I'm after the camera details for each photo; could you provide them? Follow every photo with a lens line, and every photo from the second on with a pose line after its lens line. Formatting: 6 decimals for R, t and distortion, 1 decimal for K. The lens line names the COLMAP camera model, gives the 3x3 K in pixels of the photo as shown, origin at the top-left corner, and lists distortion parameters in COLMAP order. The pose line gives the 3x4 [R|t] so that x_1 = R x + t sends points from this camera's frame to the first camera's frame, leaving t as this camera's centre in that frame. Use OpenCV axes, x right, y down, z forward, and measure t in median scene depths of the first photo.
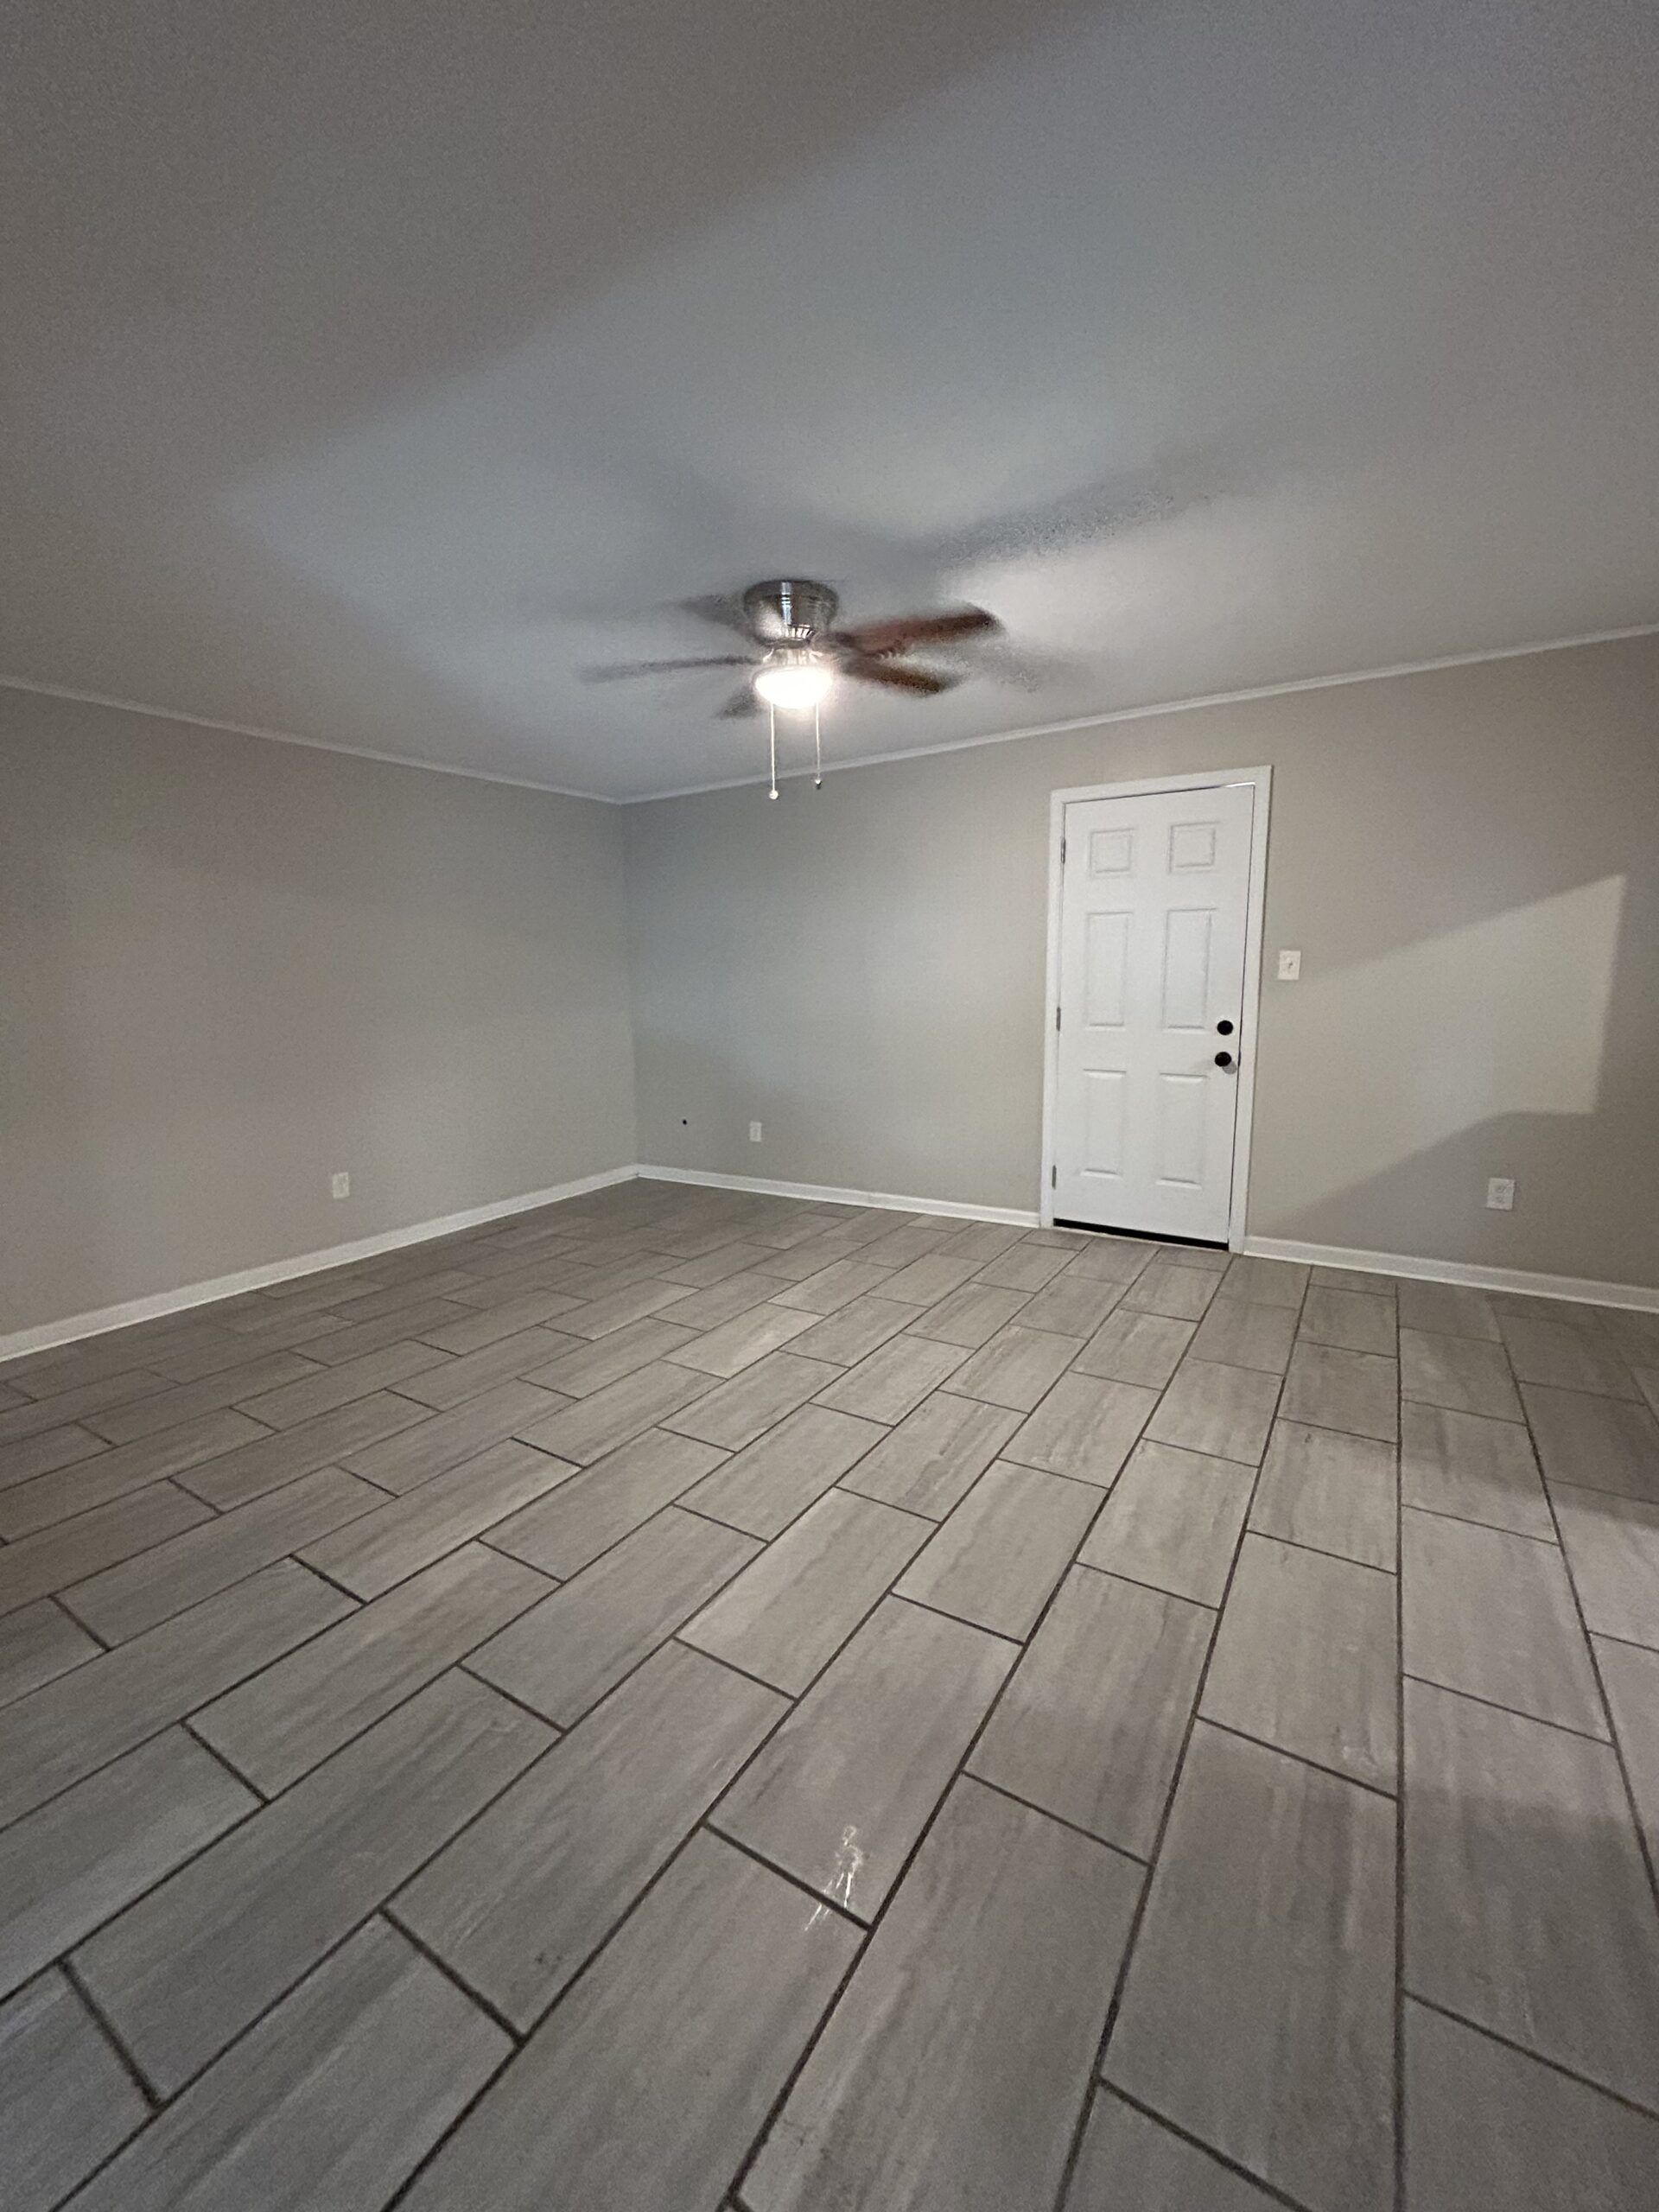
lens RADIAL K [[896.6, 0, 841.0], [0, 896.6, 1100.3], [0, 0, 1]] dist [-0.003270, 0.001874]
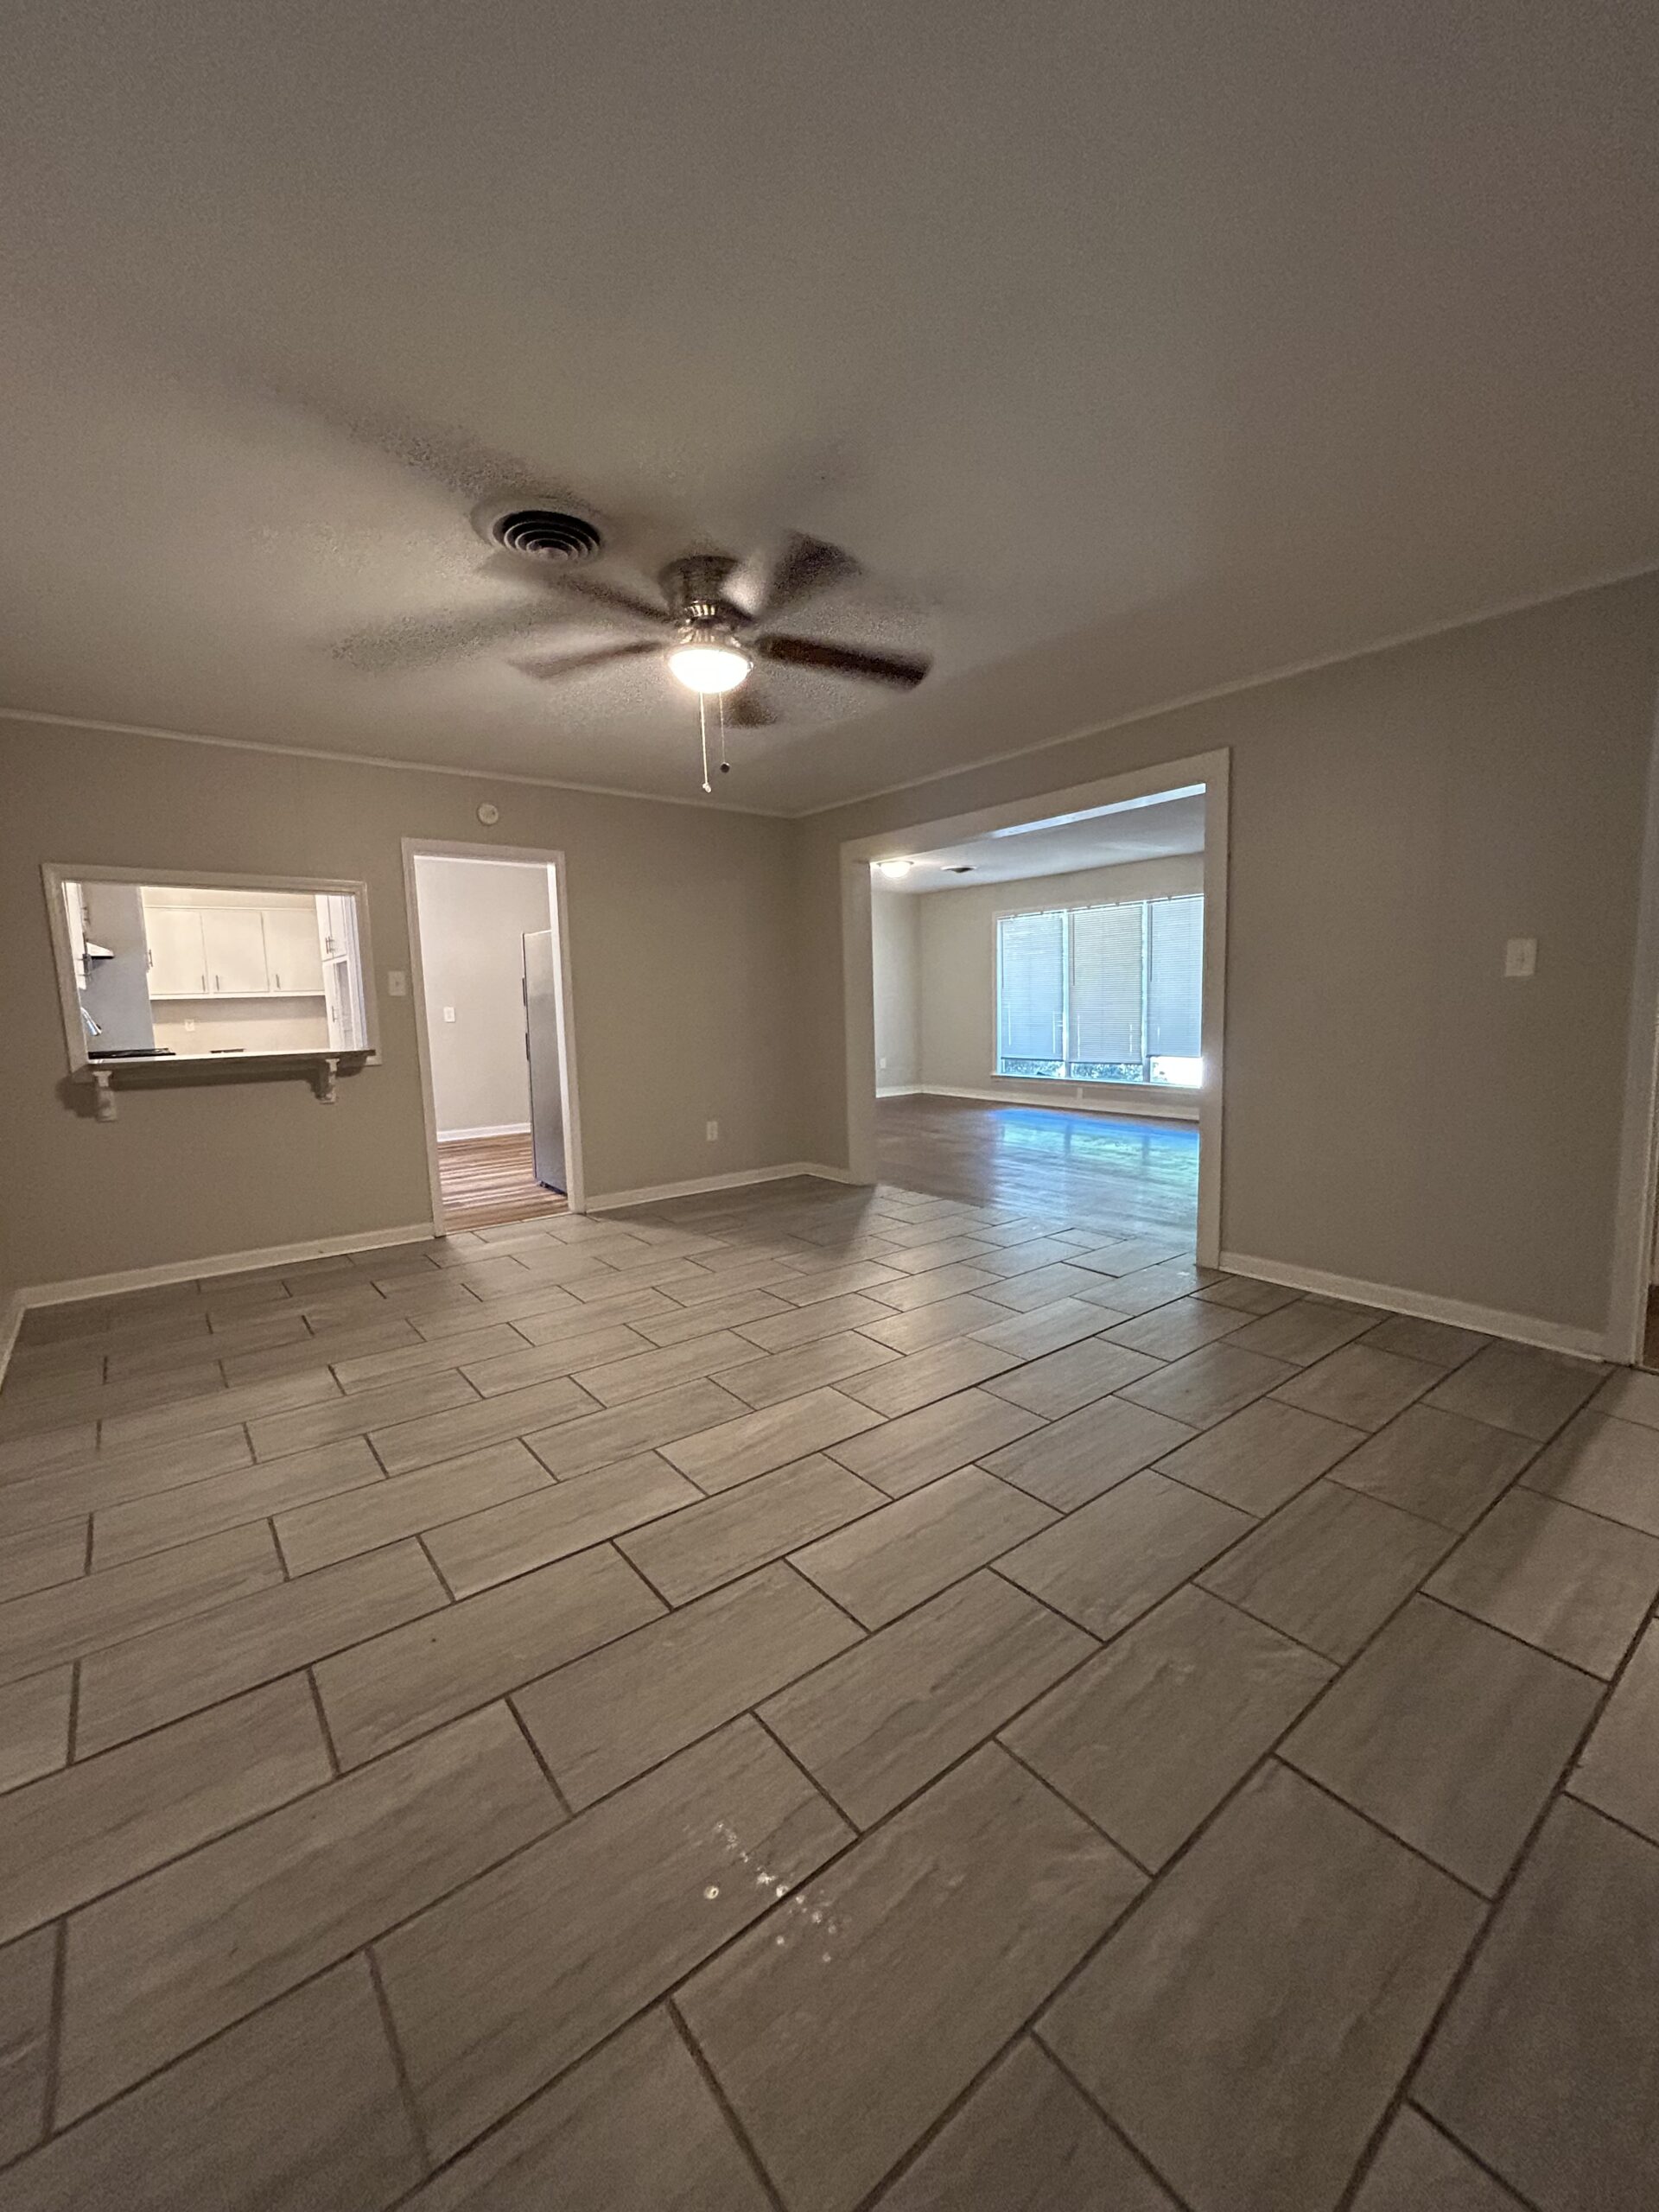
lens RADIAL K [[896.6, 0, 833.6], [0, 896.6, 1109.3], [0, 0, 1]] dist [-0.003270, 0.001874]
pose [[-0.938047, -0.003485, 0.346489, -0.459646], [0.090680, 0.962632, 0.255180, -0.219881], [-0.334431, 0.270791, -0.902678, 1.761092]]
